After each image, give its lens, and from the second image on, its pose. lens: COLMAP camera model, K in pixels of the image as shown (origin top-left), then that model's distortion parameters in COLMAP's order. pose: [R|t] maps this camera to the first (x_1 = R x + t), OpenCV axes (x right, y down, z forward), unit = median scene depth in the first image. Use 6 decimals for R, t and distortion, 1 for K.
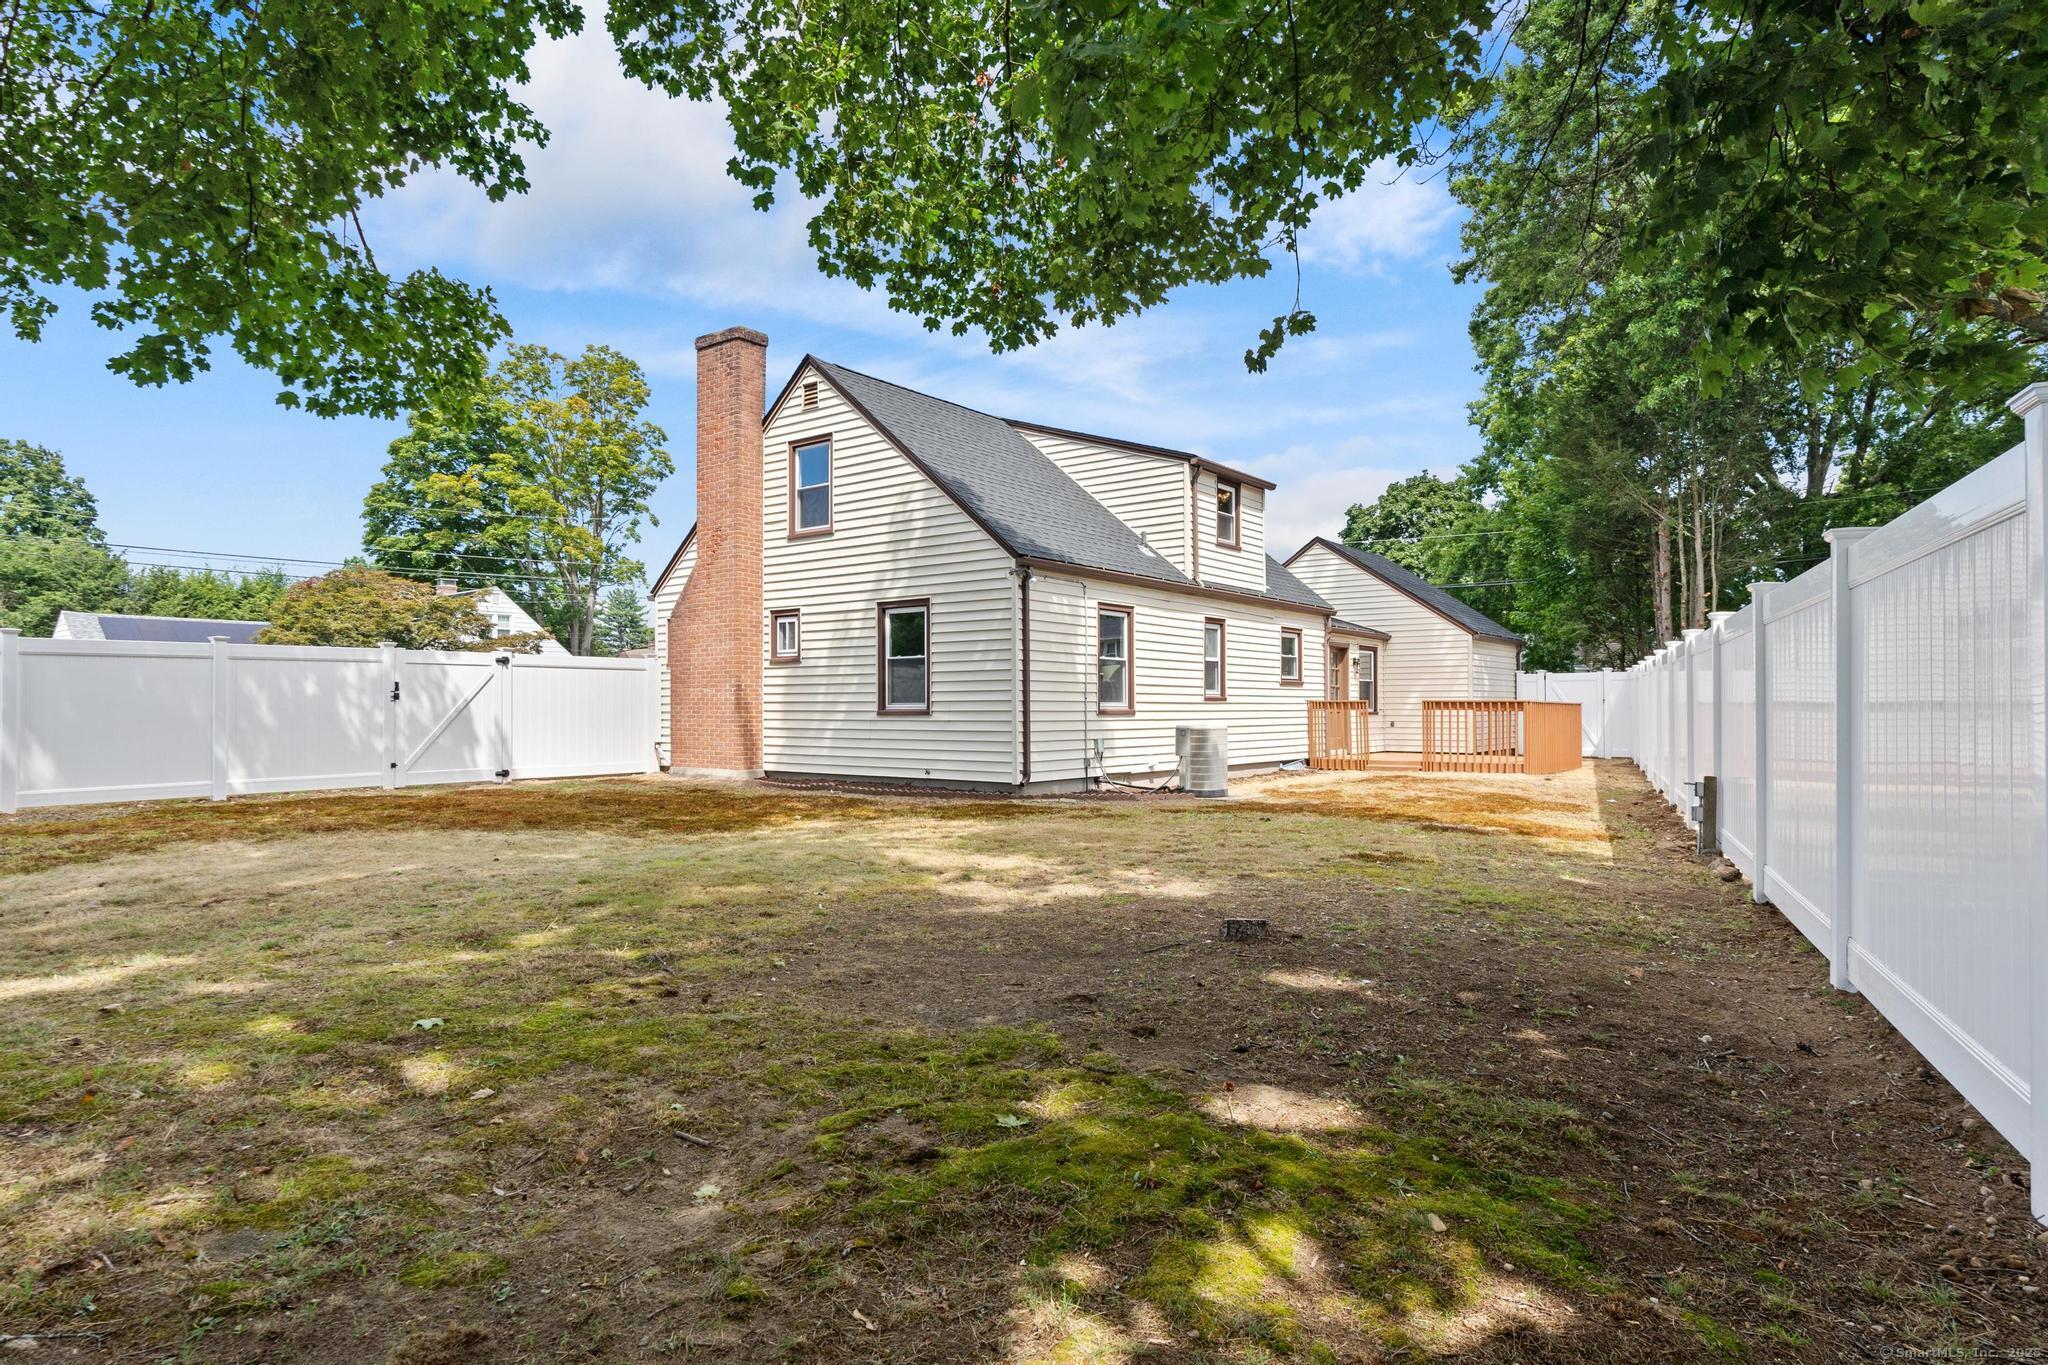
lens RADIAL K [[1148.5, 0, 1024.0], [0, 1148.5, 682.5], [0, 0, 1]] dist [-0.005114, -0.000492]
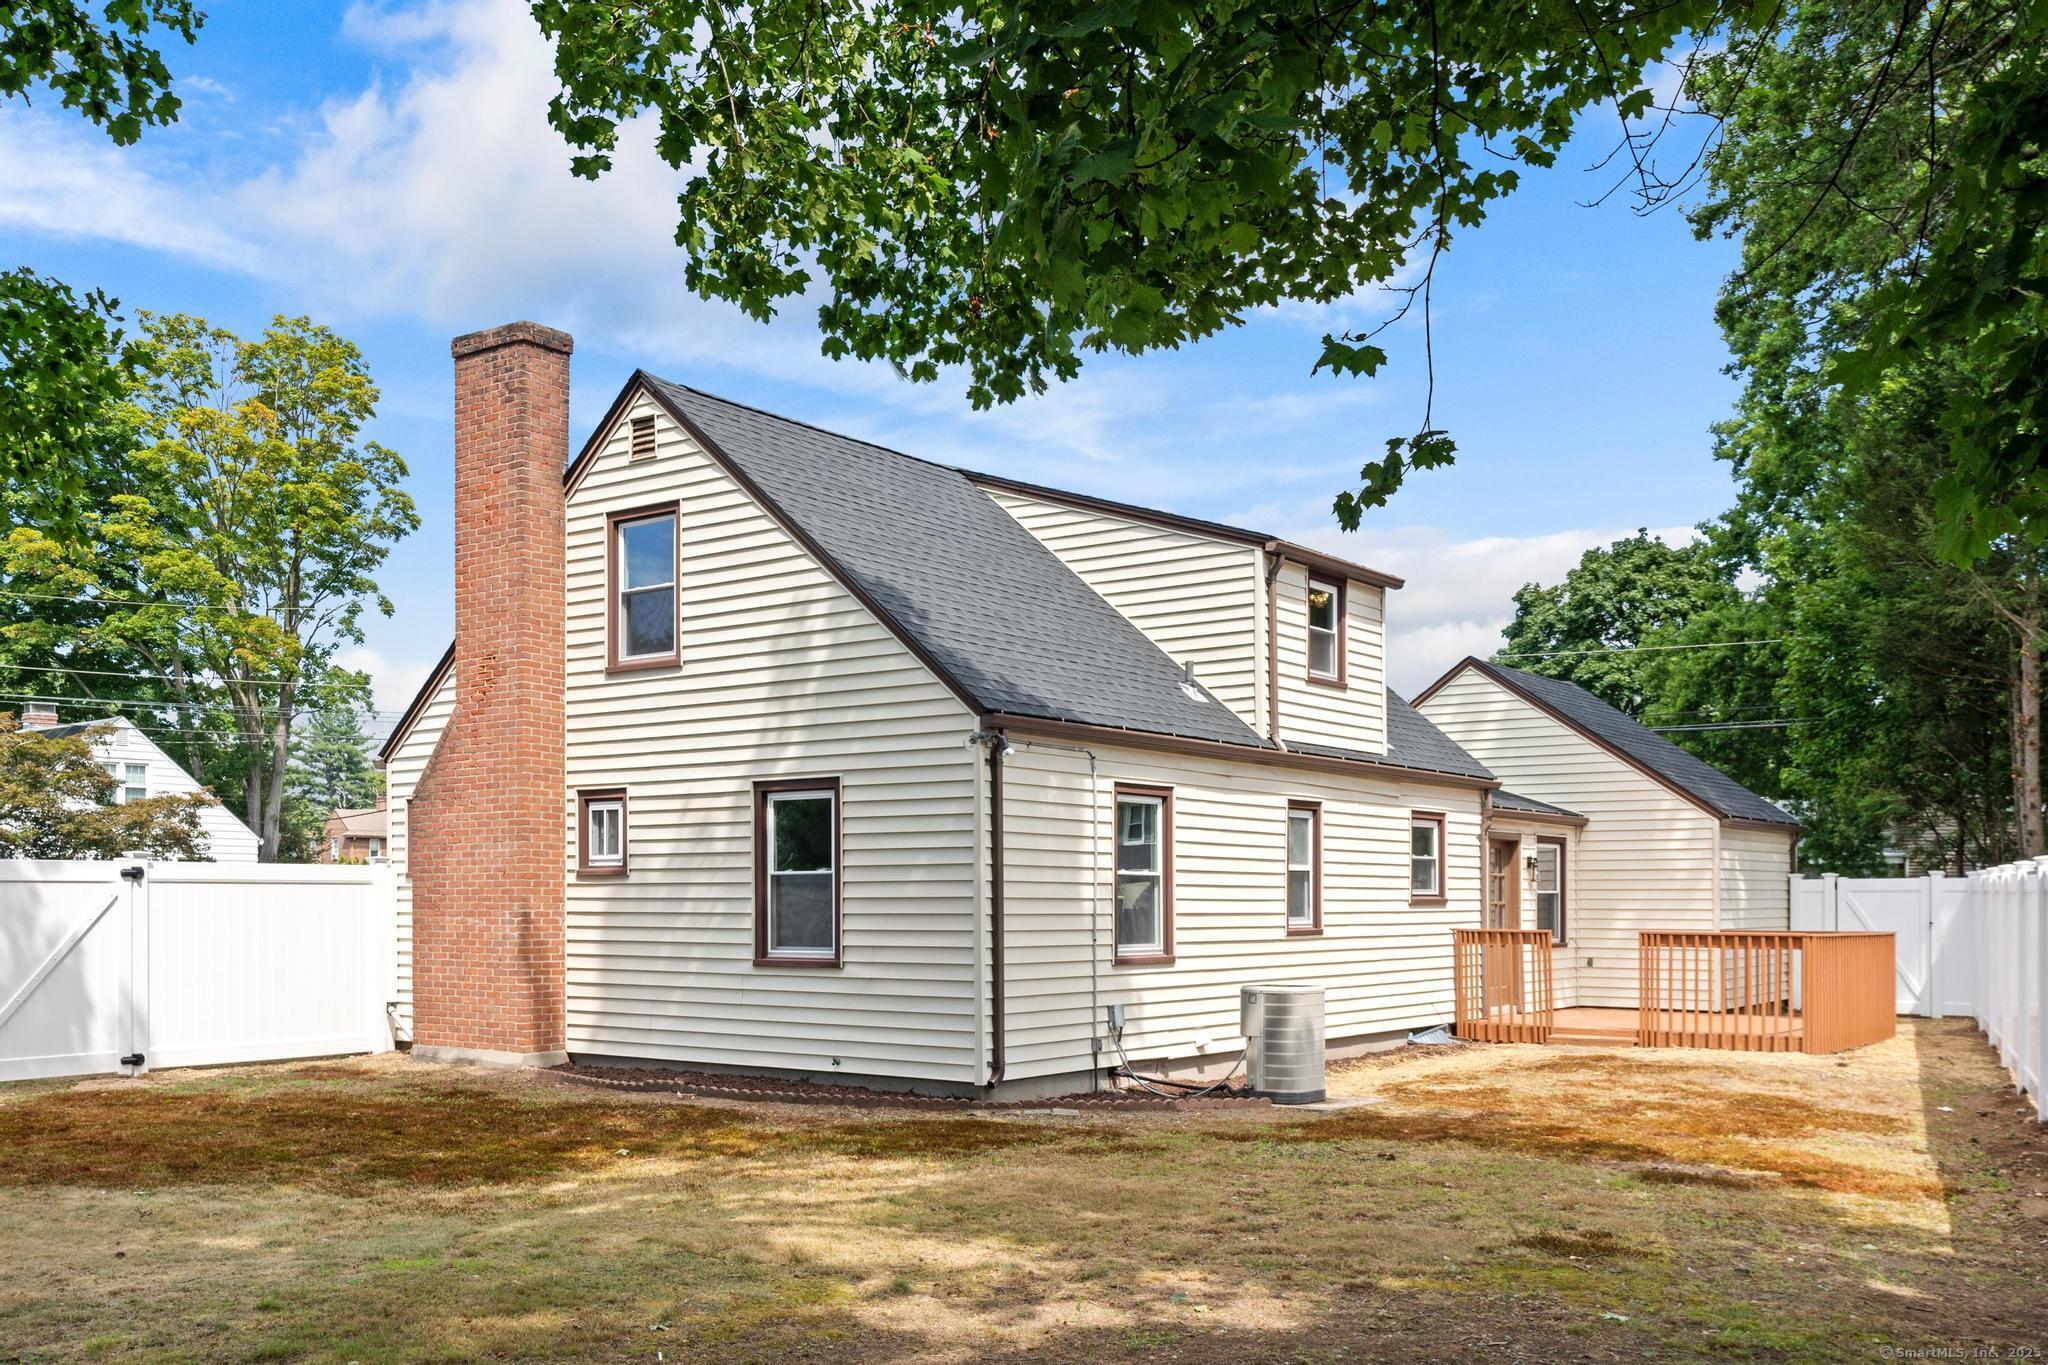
lens RADIAL K [[1831.4, 0, 1024.0], [0, 1831.4, 682.5], [0, 0, 1]] dist [0.010253, -0.008905]
pose [[0.999793, 0.000661, 0.020317, -0.003783], [-0.000881, 0.999941, 0.010817, -0.129767], [-0.020308, -0.010833, 0.999735, 0.023143]]
